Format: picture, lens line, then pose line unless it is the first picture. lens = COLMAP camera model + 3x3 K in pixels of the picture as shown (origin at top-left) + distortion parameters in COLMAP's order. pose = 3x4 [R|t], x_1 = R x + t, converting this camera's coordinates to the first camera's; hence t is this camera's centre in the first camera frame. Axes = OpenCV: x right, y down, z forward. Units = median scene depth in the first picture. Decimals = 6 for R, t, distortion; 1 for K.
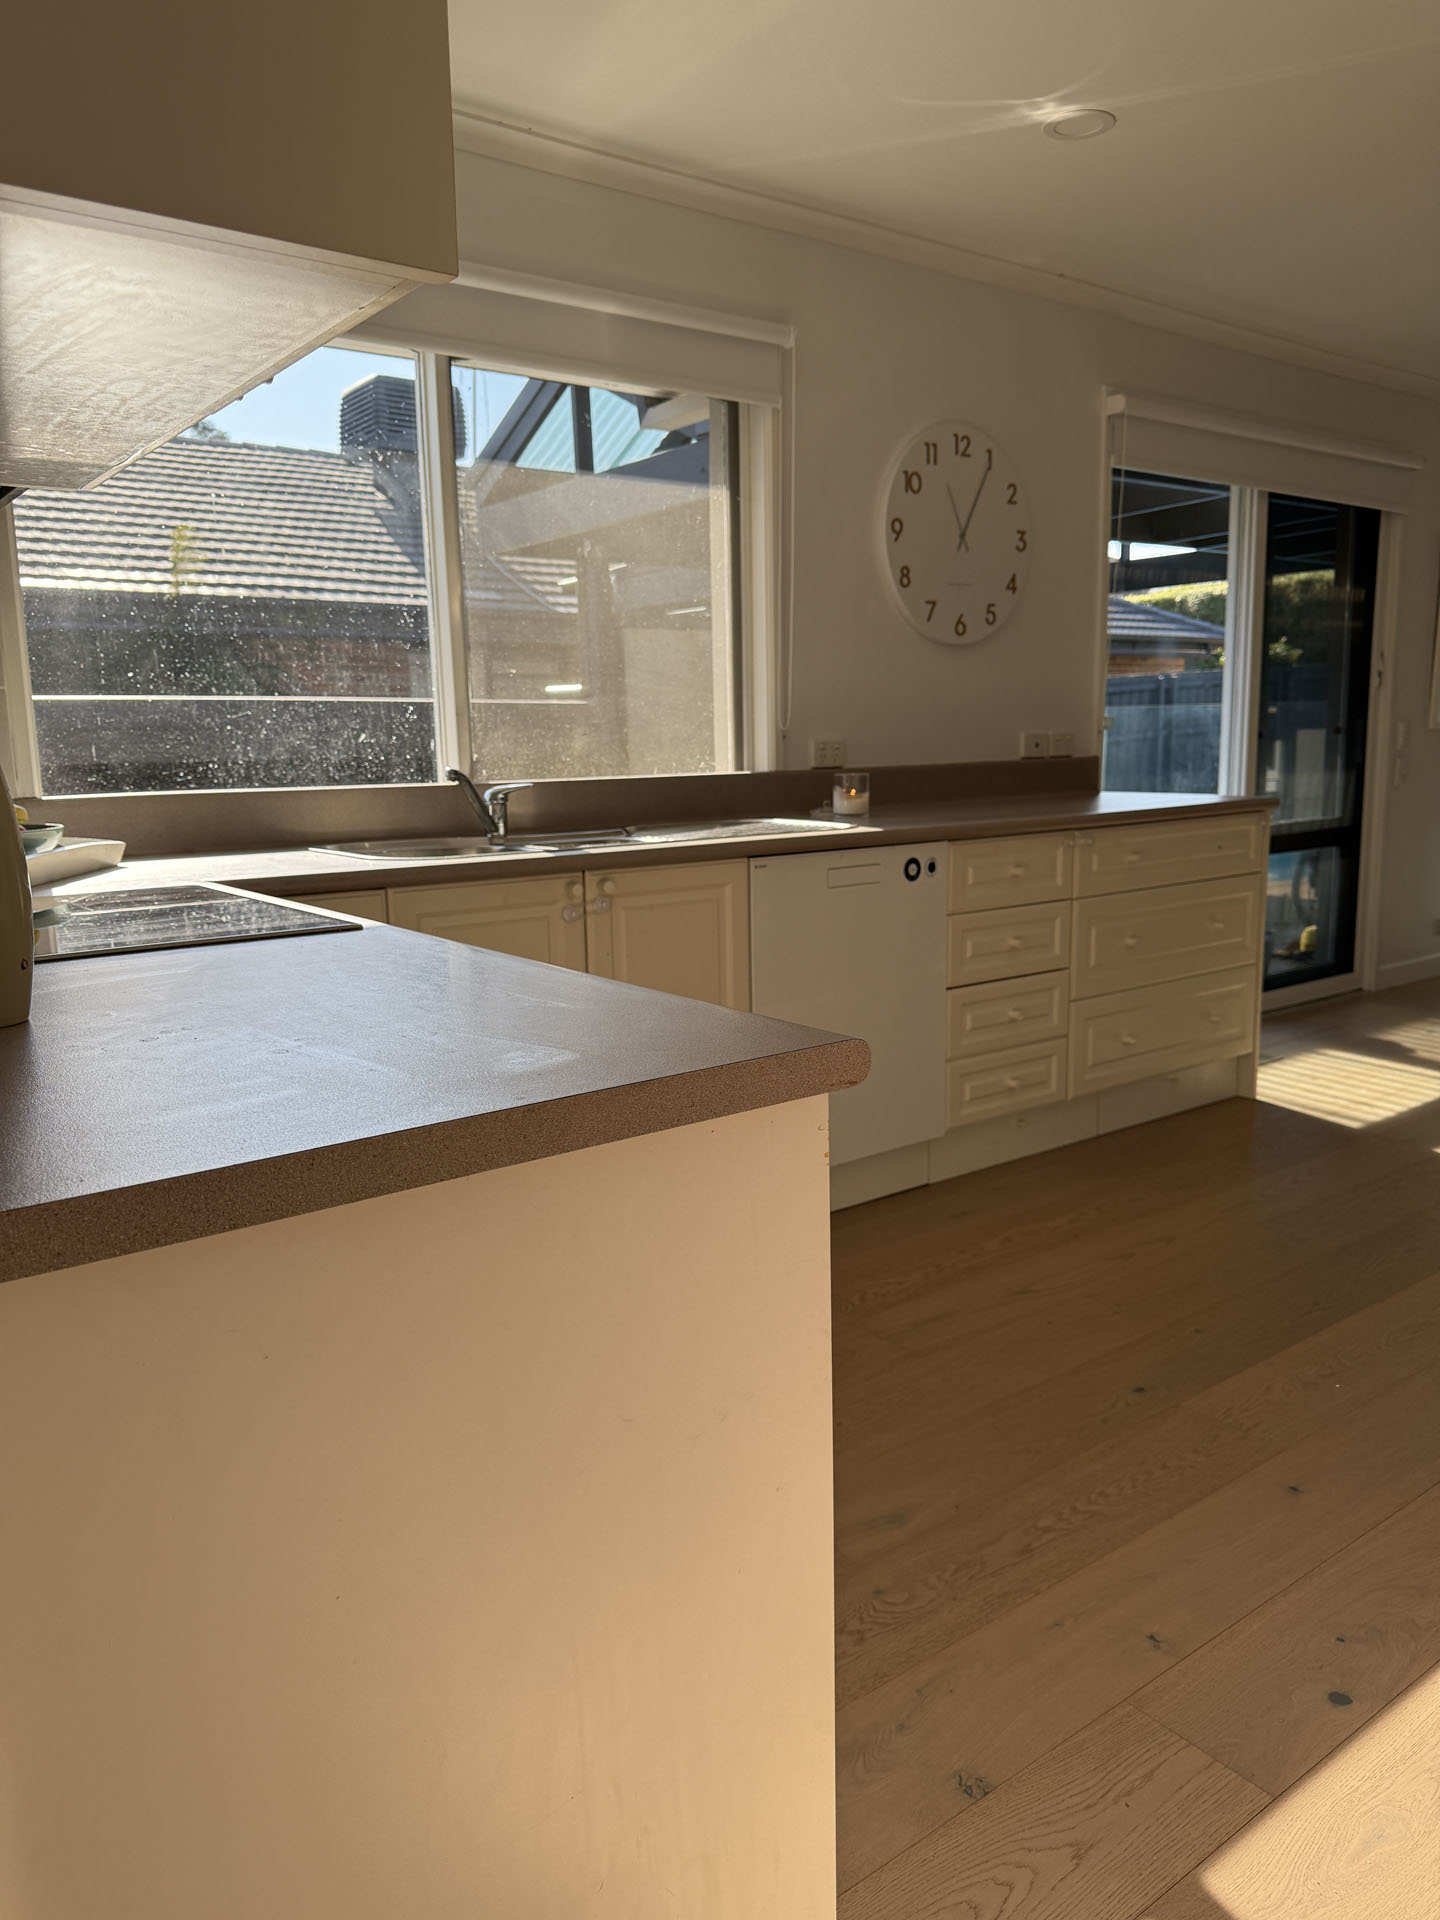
lens RADIAL K [[1347.1, 0, 720.0], [0, 1347.1, 962.5], [0, 0, 1]] dist [0.127506, -0.236899]
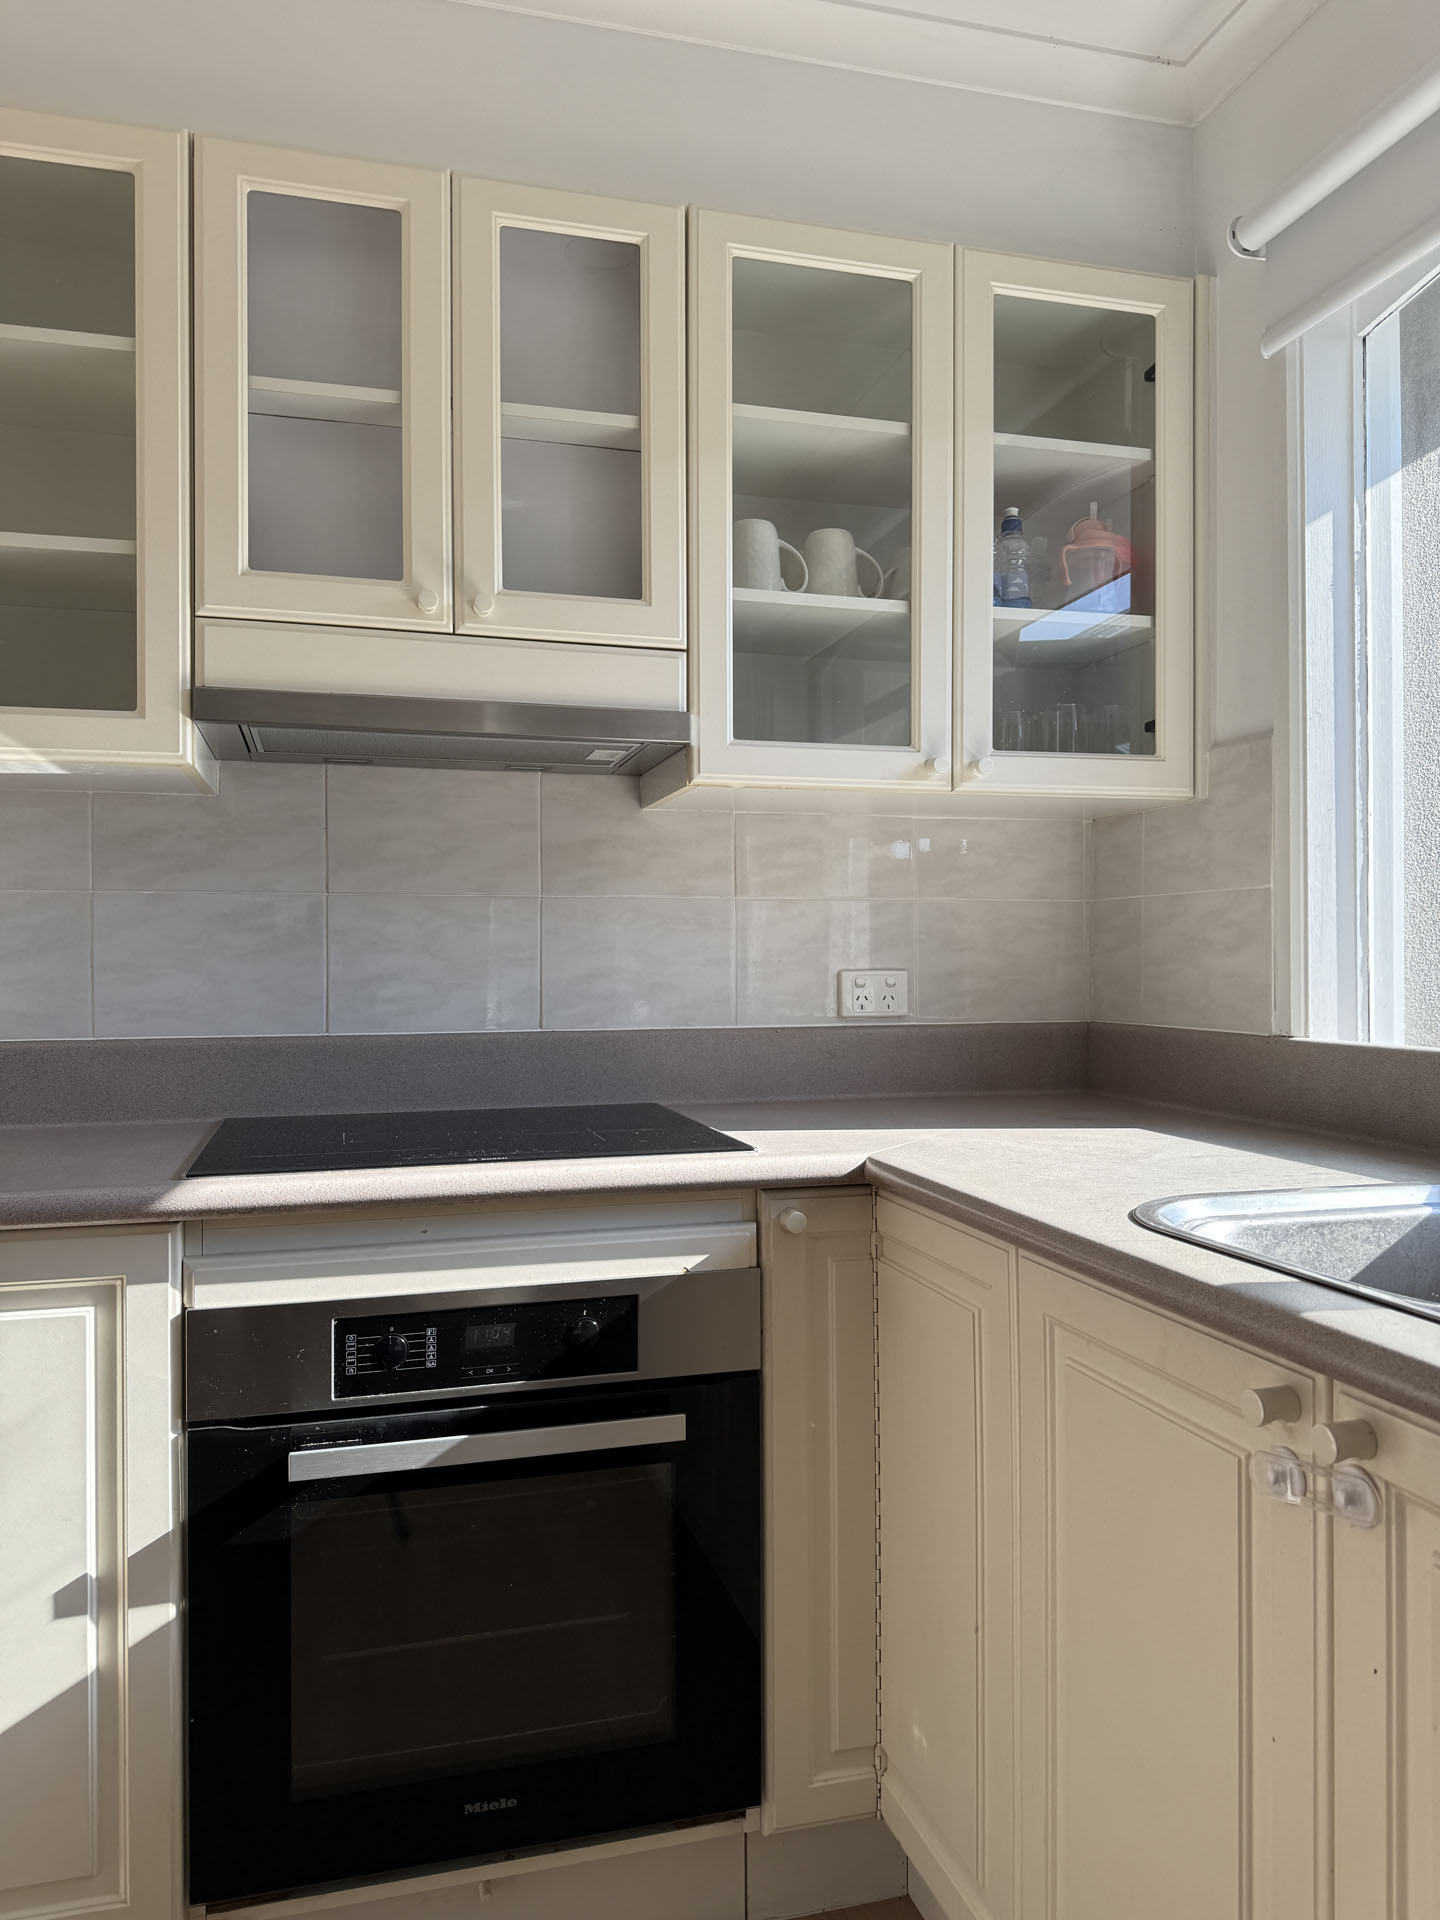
lens RADIAL K [[1358.8, 0, 720.0], [0, 1358.8, 960.0], [0, 0, 1]] dist [0.038687, -0.047516]
pose [[-0.368733, 0.020893, -0.929301, 0.186820], [-0.142112, 0.986727, 0.078572, -0.123930], [0.918608, 0.161037, -0.360870, 0.701284]]
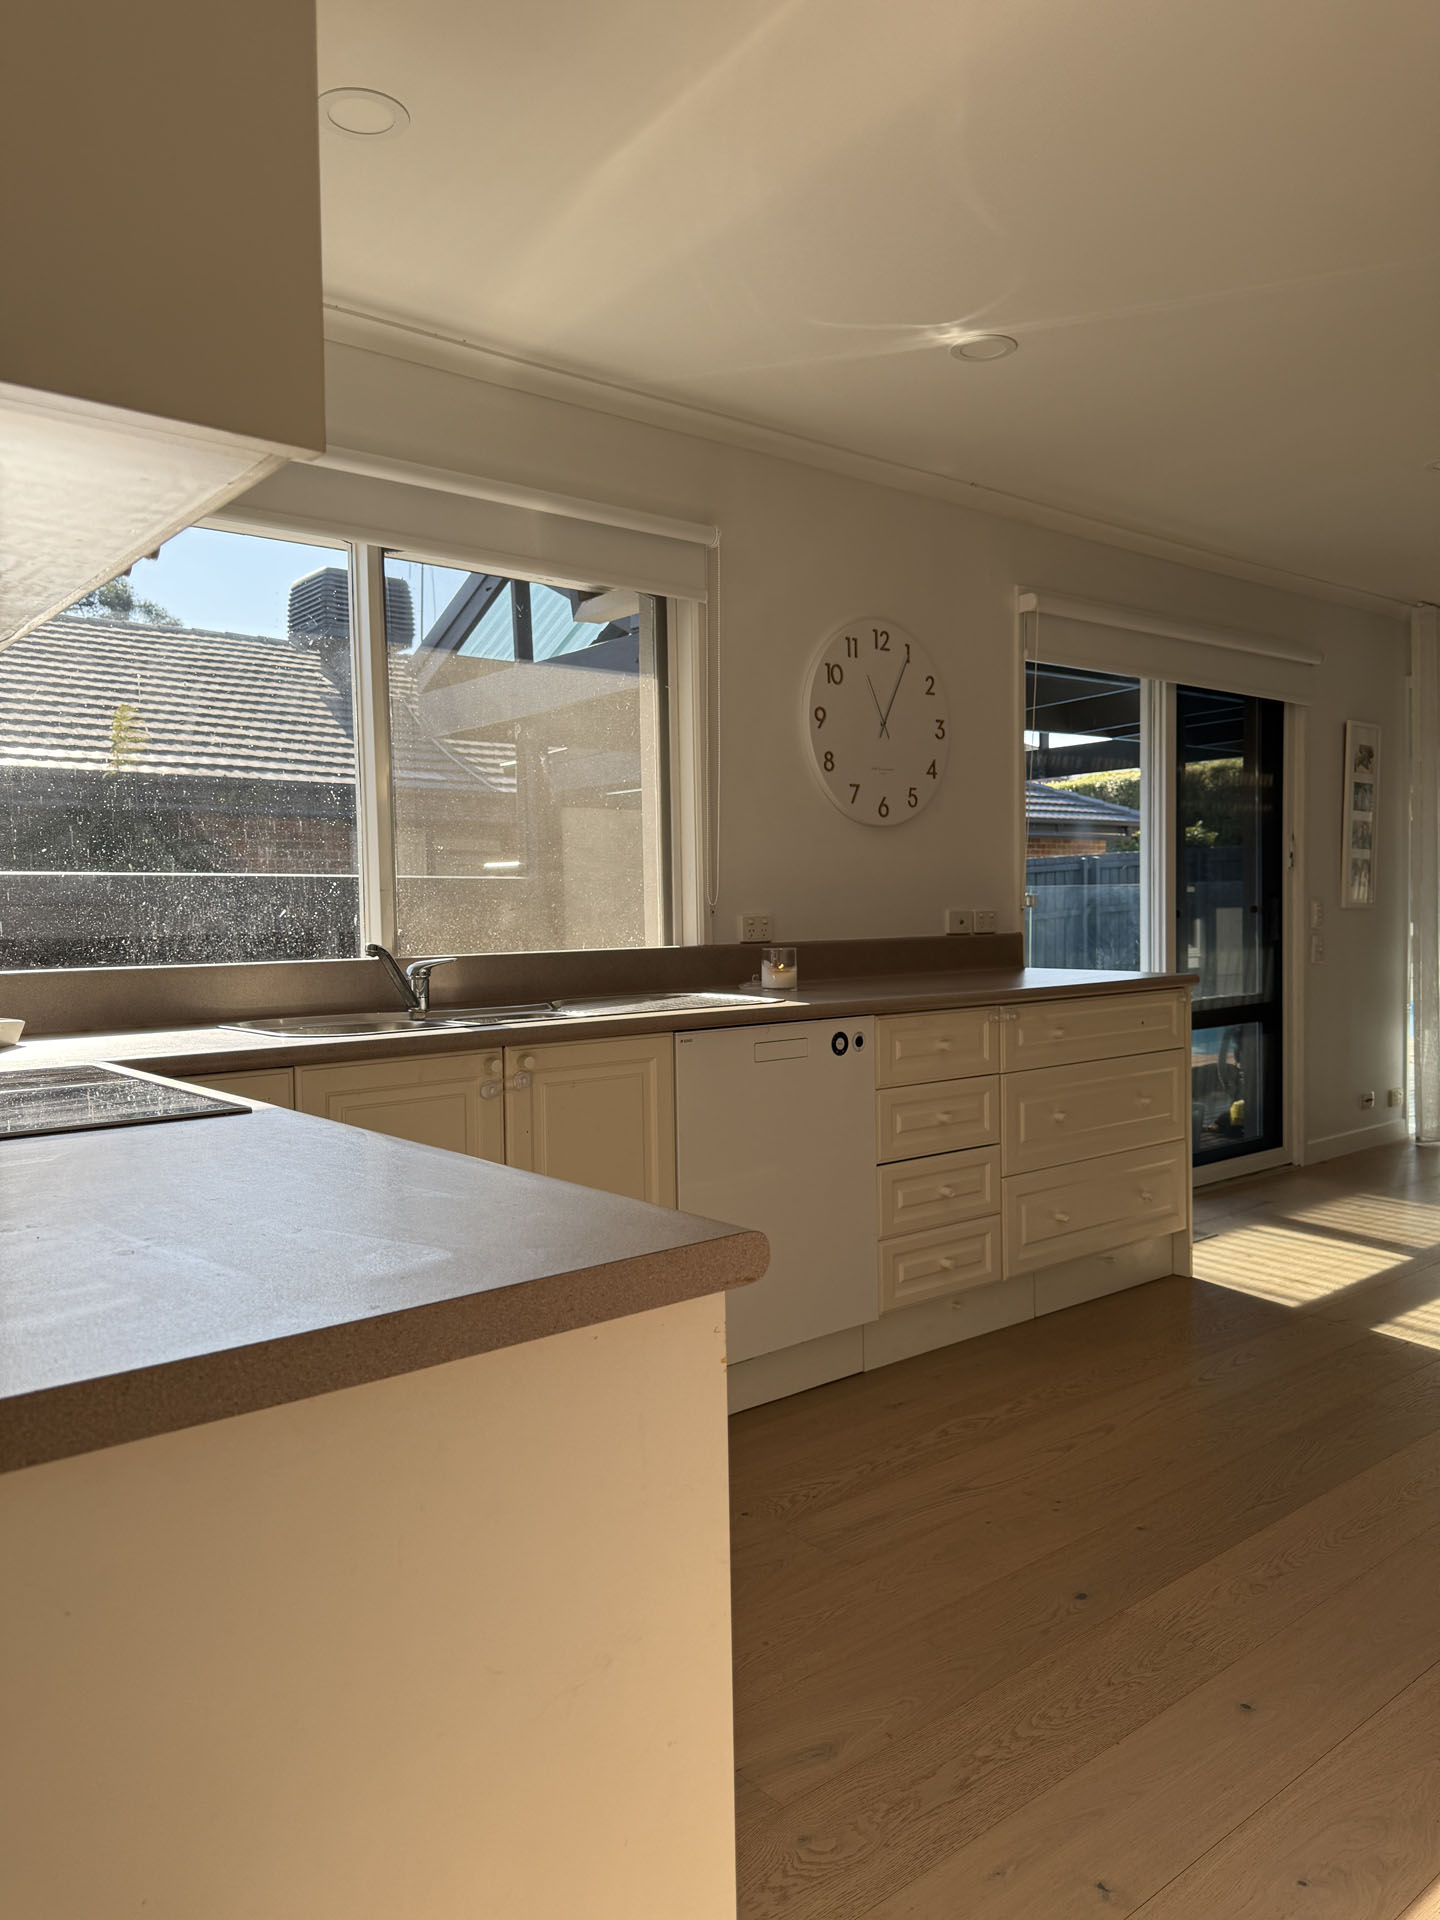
lens RADIAL K [[1346.4, 0, 720.0], [0, 1346.4, 960.0], [0, 0, 1]] dist [0.093335, -0.122004]
pose [[0.999026, 0.001667, 0.044088, 0.009105], [0.004031, 0.991658, -0.128836, -0.002445], [-0.043935, 0.128888, 0.990685, 0.010007]]
